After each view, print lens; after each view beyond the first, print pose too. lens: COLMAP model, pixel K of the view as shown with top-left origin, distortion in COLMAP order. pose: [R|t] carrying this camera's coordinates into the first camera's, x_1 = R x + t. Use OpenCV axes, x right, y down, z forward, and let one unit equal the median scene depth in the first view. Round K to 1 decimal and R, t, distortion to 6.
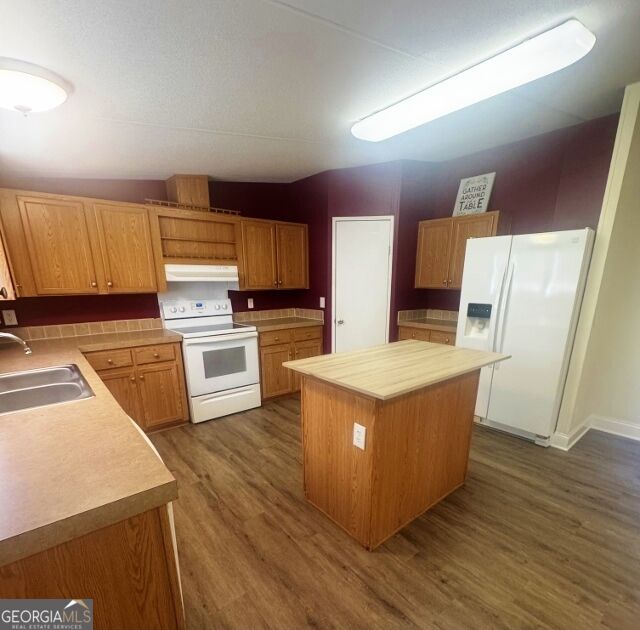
lens RADIAL K [[343.3, 0, 321.4], [0, 343.3, 376.0], [0, 0, 1]] dist [0.000402, -0.000638]
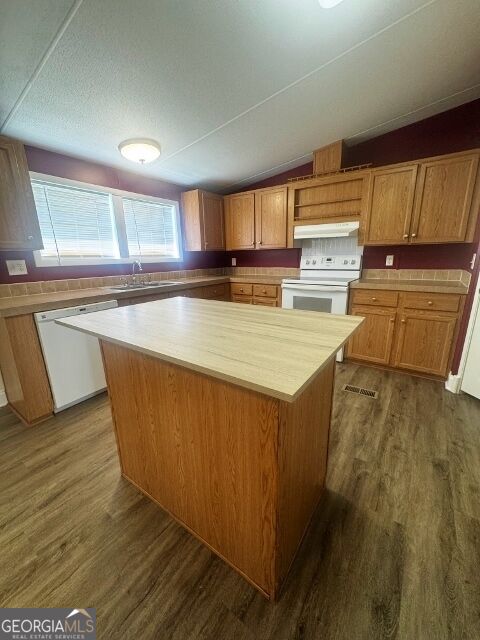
lens RADIAL K [[255.3, 0, 240.0], [0, 255.3, 320.0], [0, 0, 1]] dist [0.000851, 0.000074]
pose [[0.256478, 0.239051, -0.936522, 0.451991], [-0.244132, 0.953538, 0.176536, -0.095990], [0.935211, 0.183357, 0.302921, 0.524216]]
